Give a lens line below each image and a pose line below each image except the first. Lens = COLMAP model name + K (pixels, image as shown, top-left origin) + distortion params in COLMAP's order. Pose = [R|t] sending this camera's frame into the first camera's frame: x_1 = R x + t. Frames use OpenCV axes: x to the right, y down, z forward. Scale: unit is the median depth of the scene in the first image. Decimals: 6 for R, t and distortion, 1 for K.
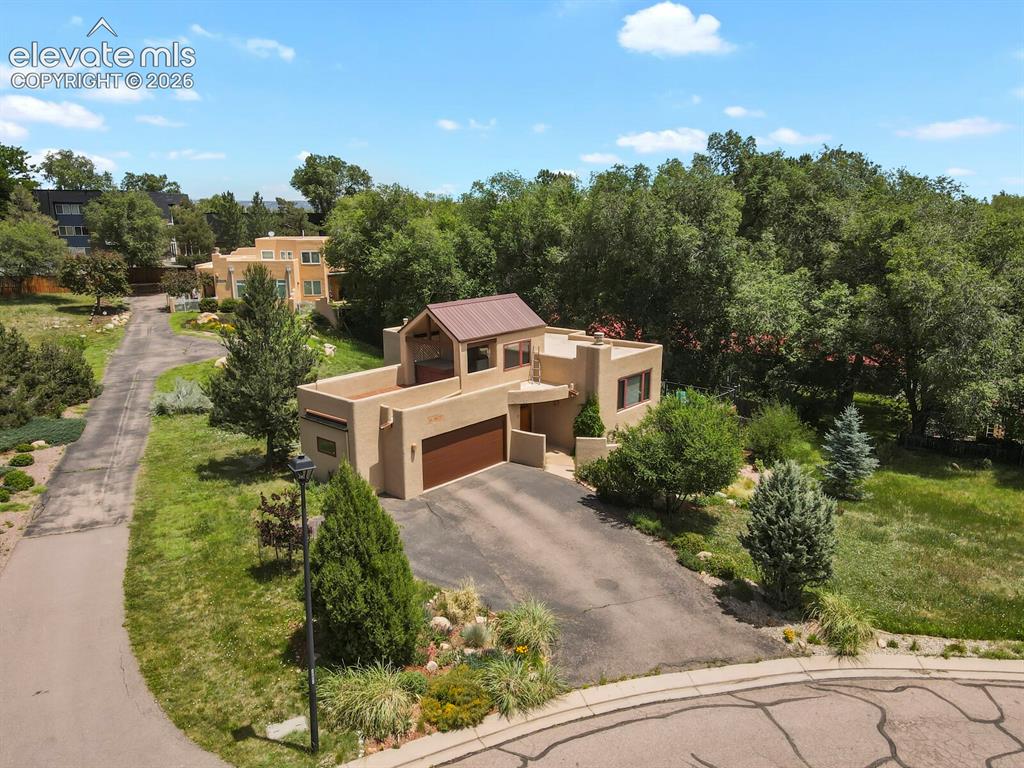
lens RADIAL K [[724.7, 0, 512.0], [0, 724.7, 384.0], [0, 0, 1]] dist [0.038308, 0.003703]
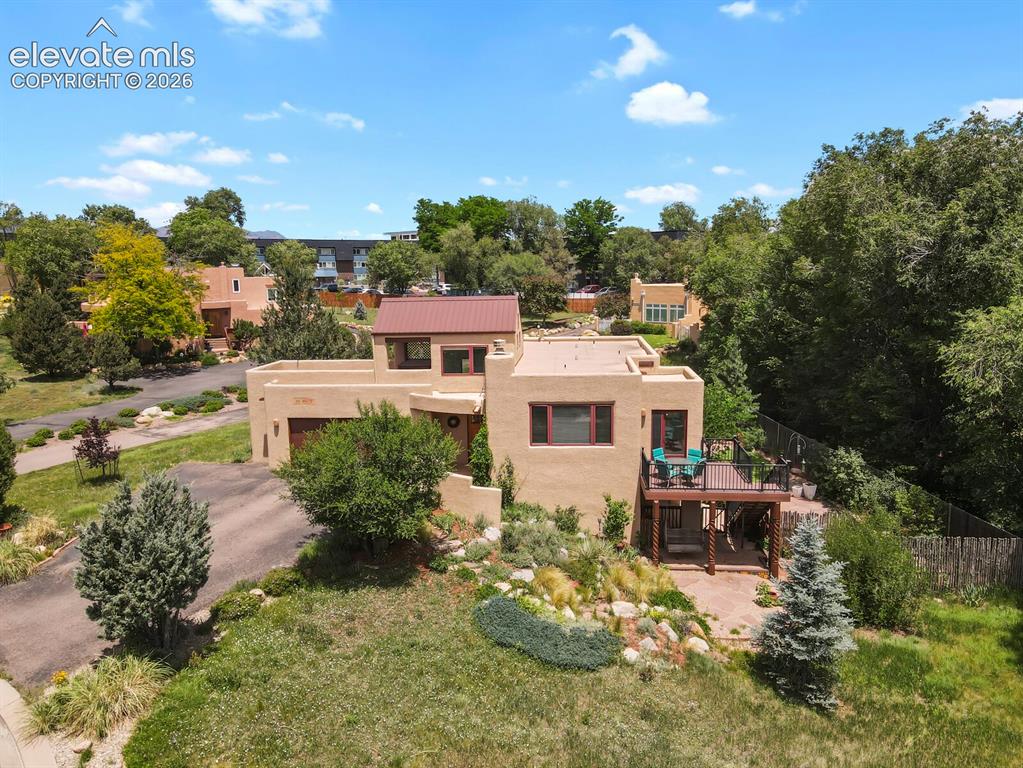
lens RADIAL K [[729.5, 0, 511.5], [0, 729.5, 384.0], [0, 0, 1]] dist [0.051219, 0.002875]
pose [[0.603245, 0.115478, -0.789152, 0.795400], [-0.166665, 0.985869, 0.016861, -0.038407], [0.779948, 0.121352, 0.613966, 0.532090]]
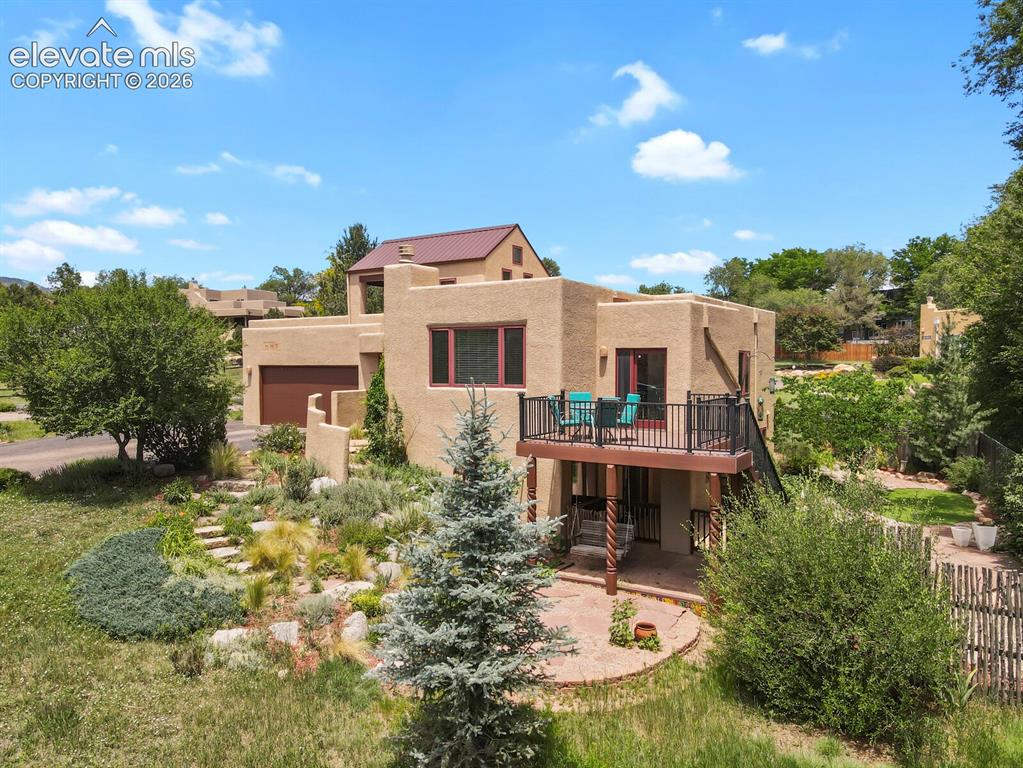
lens RADIAL K [[730.0, 0, 516.2], [0, 730.0, 375.4], [0, 0, 1]] dist [0.046651, 0.004269]
pose [[0.156756, 0.018566, -0.987463, 0.769883], [-0.223560, 0.974539, -0.017166, 0.027533], [0.962002, 0.223448, 0.156915, 1.044161]]
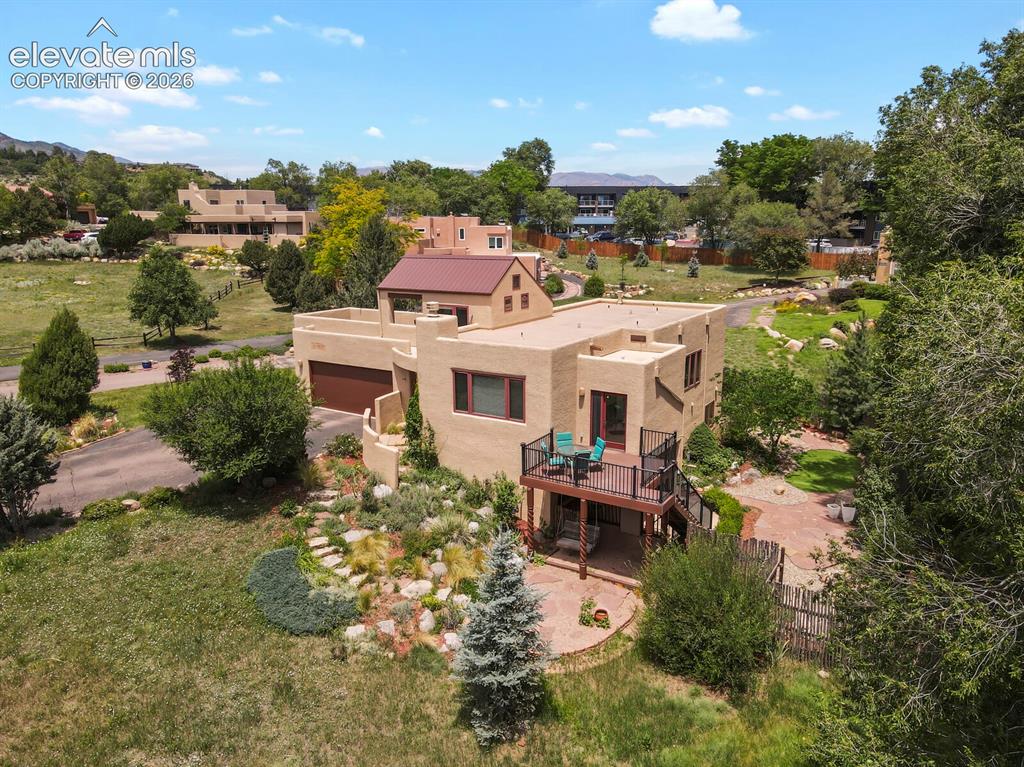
lens RADIAL K [[730.7, 0, 516.7], [0, 730.7, 374.9], [0, 0, 1]] dist [0.046651, 0.004269]
pose [[0.169973, 0.207115, -0.963438, 0.956123], [-0.217577, 0.961424, 0.168297, -0.153092], [0.961129, 0.181016, 0.208480, 0.960804]]
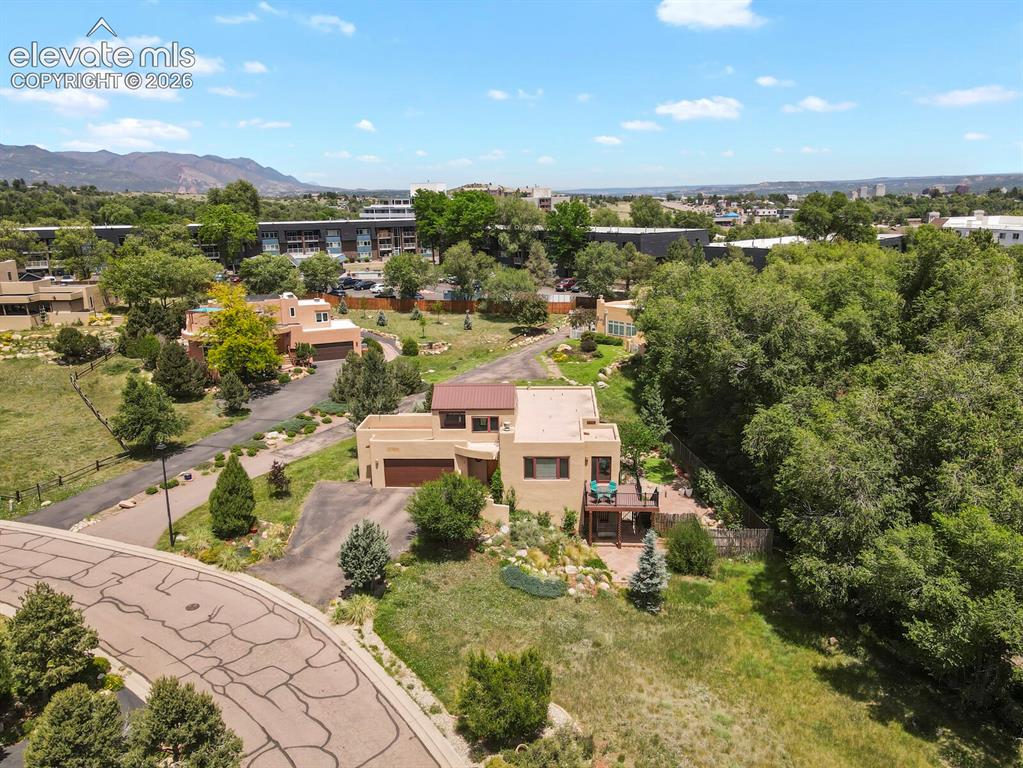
lens RADIAL K [[724.0, 0, 511.5], [0, 724.0, 384.0], [0, 0, 1]] dist [0.038308, 0.003703]
pose [[0.621598, 0.181562, -0.762005, 1.259326], [-0.163226, 0.981437, 0.100695, -0.302370], [0.766142, 0.061787, 0.639694, 0.068487]]
